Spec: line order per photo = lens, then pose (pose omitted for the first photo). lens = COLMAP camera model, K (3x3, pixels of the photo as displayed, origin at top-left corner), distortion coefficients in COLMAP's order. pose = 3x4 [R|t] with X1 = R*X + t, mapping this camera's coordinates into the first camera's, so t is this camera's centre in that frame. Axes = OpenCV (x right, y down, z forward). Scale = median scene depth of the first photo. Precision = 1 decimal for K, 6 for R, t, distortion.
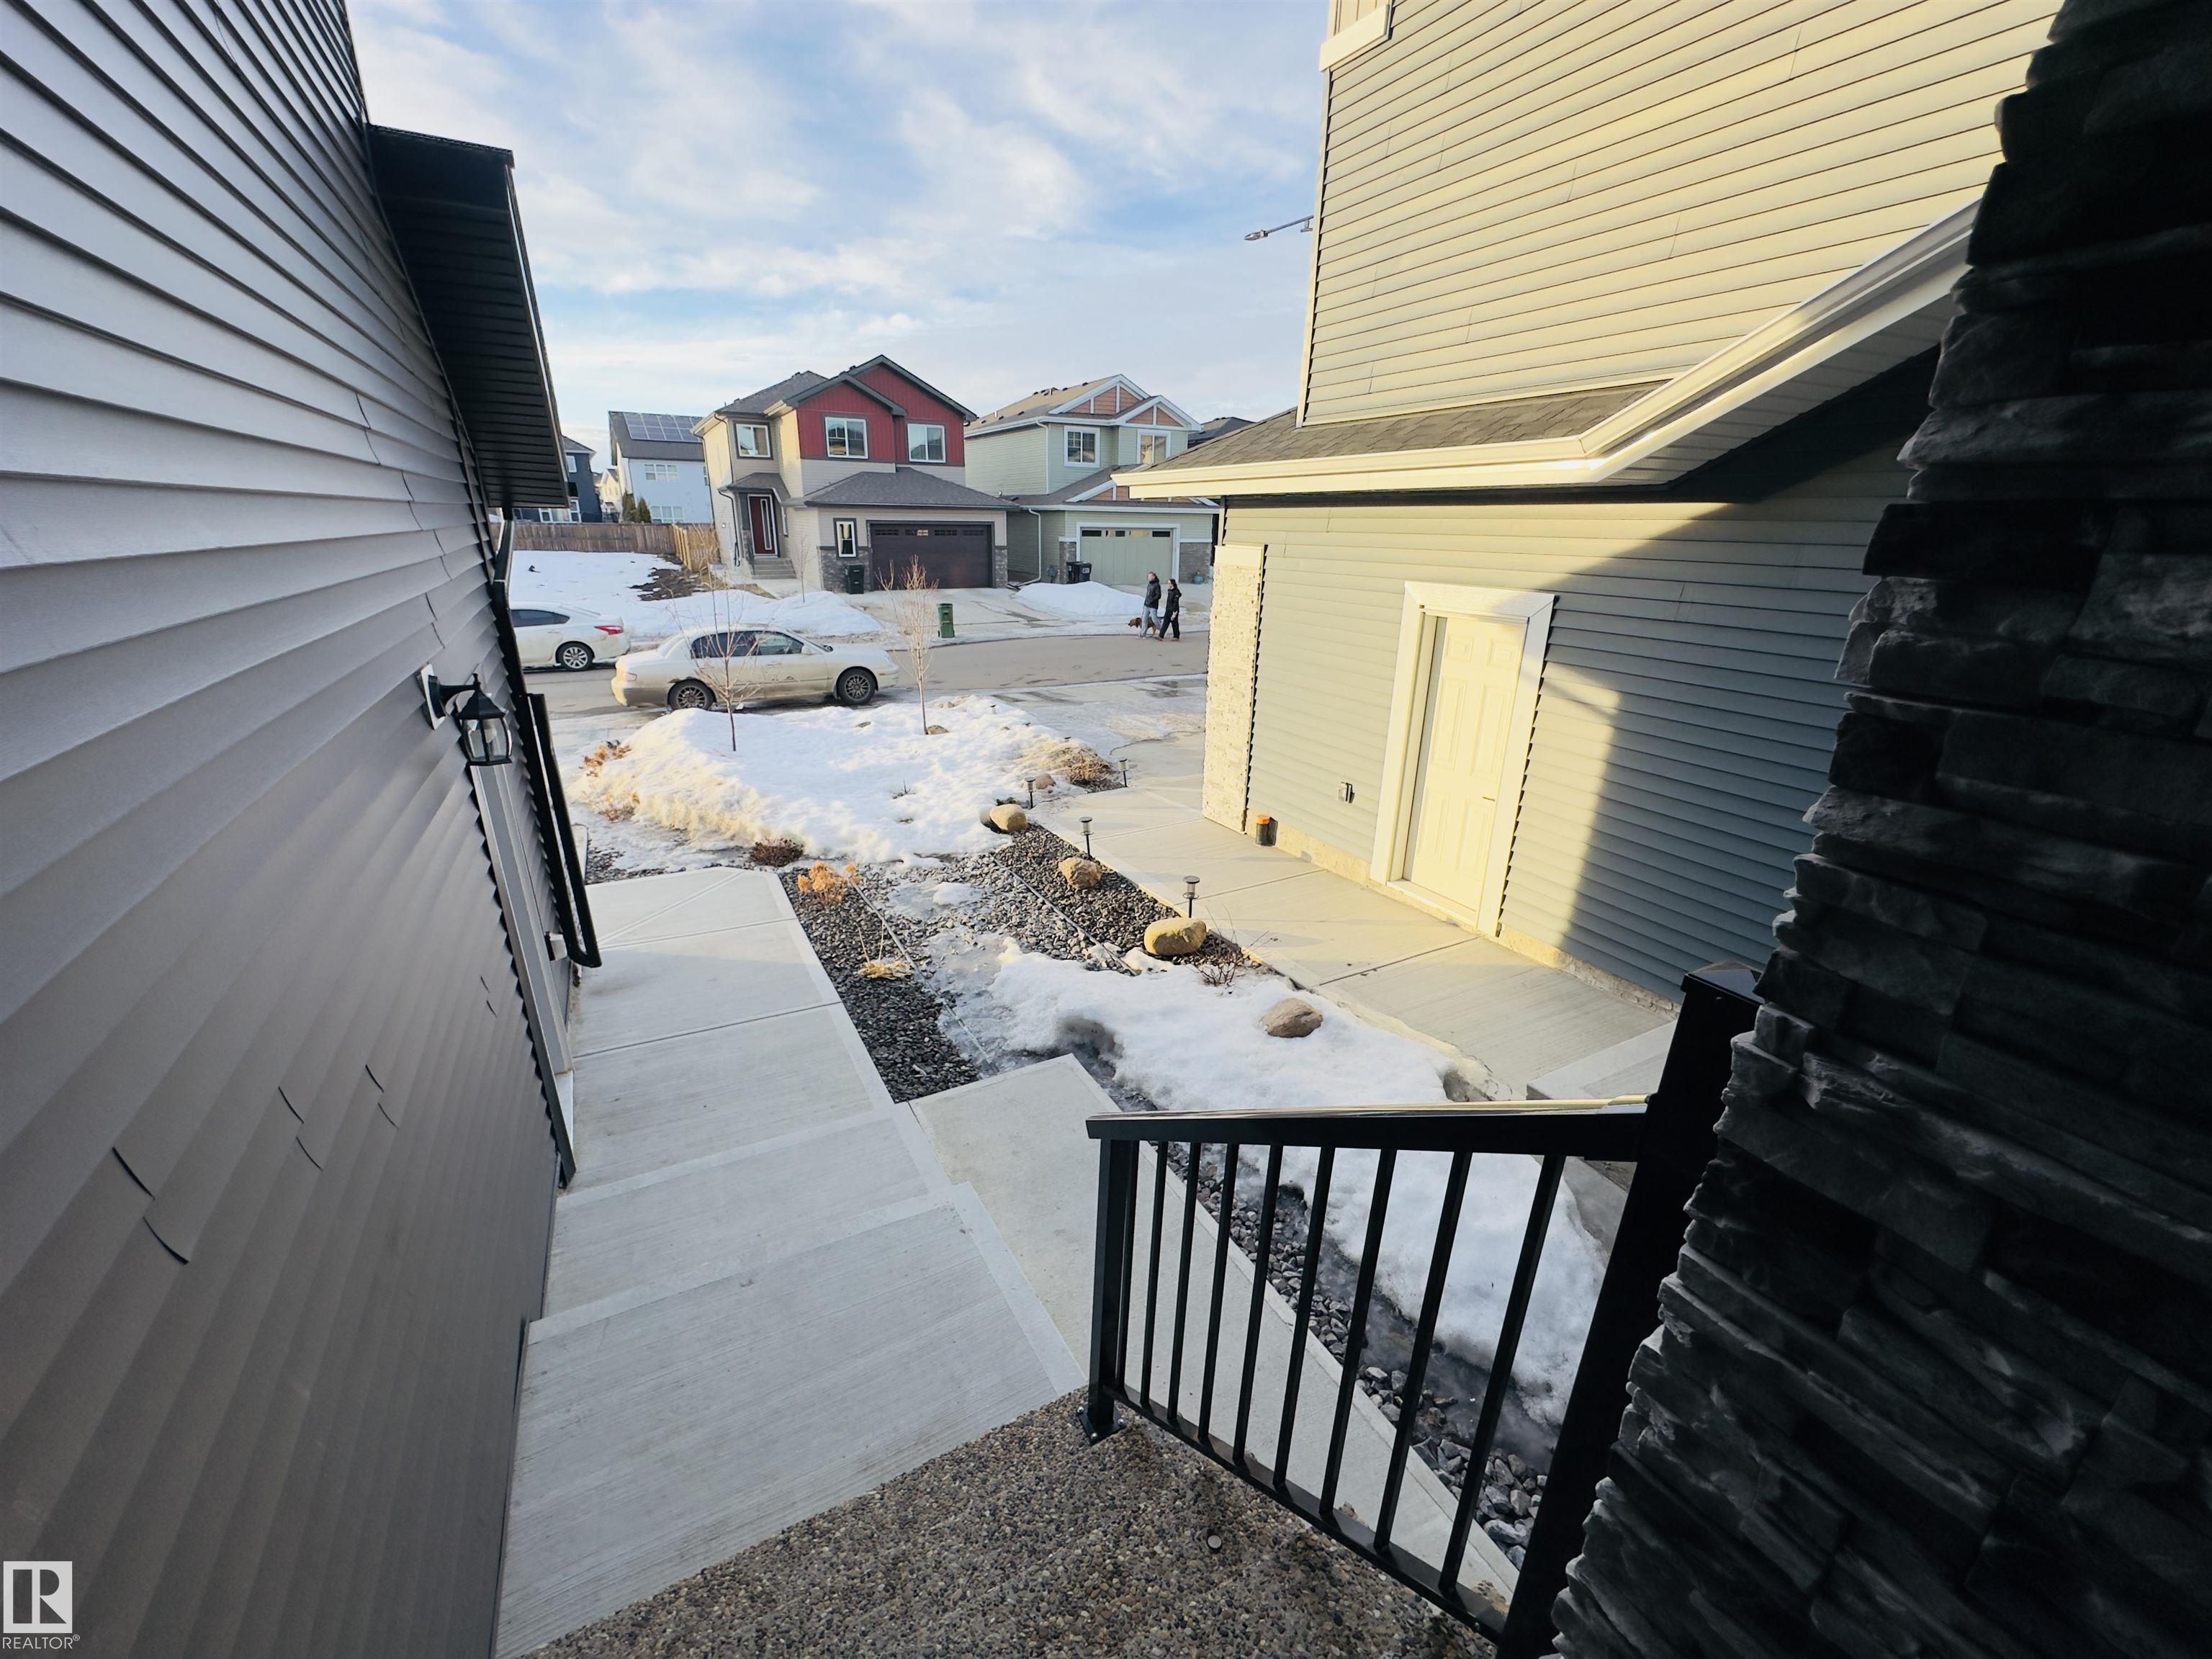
lens RADIAL K [[879.7, 0, 1104.8], [0, 879.7, 841.3], [0, 0, 1]] dist [0.000153, 0.000024]
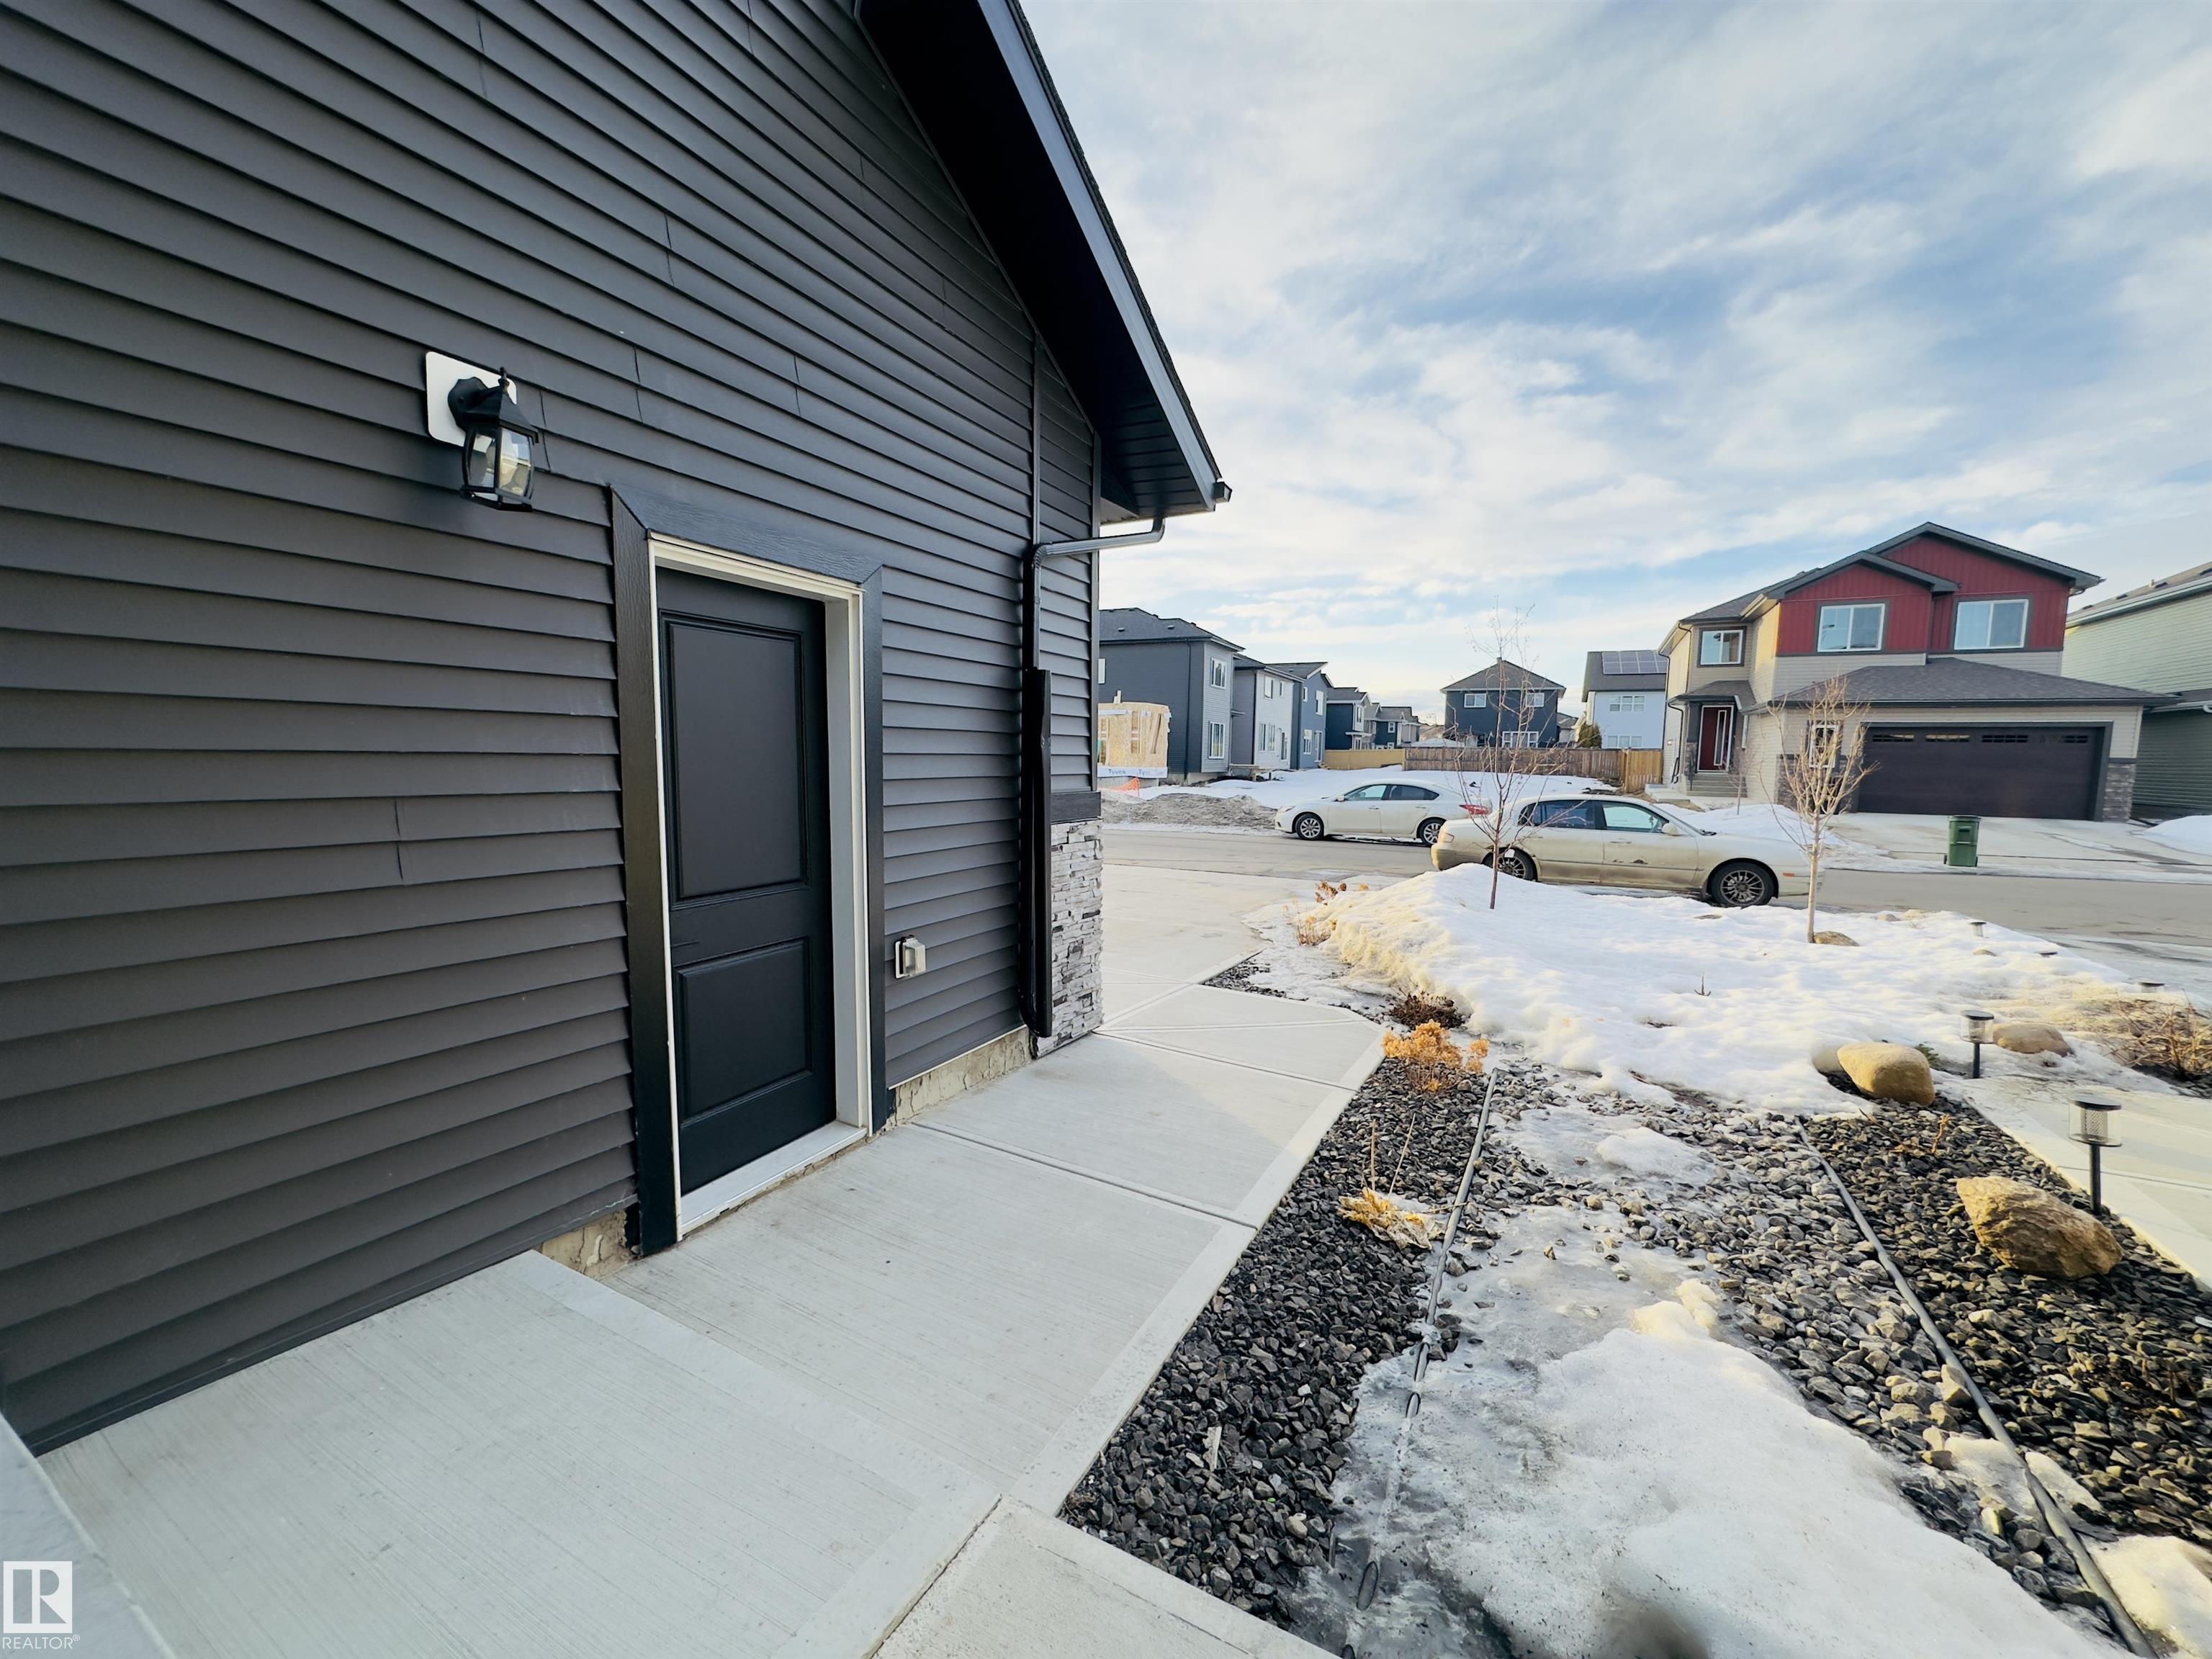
lens RADIAL K [[879.7, 0, 1106.2], [0, 879.7, 832.5], [0, 0, 1]] dist [0.000153, 0.000024]
pose [[0.550661, 0.071330, -0.831676, 0.048904], [-0.295297, 0.948560, -0.114164, 0.032306], [0.780751, 0.308457, 0.543398, 0.403973]]
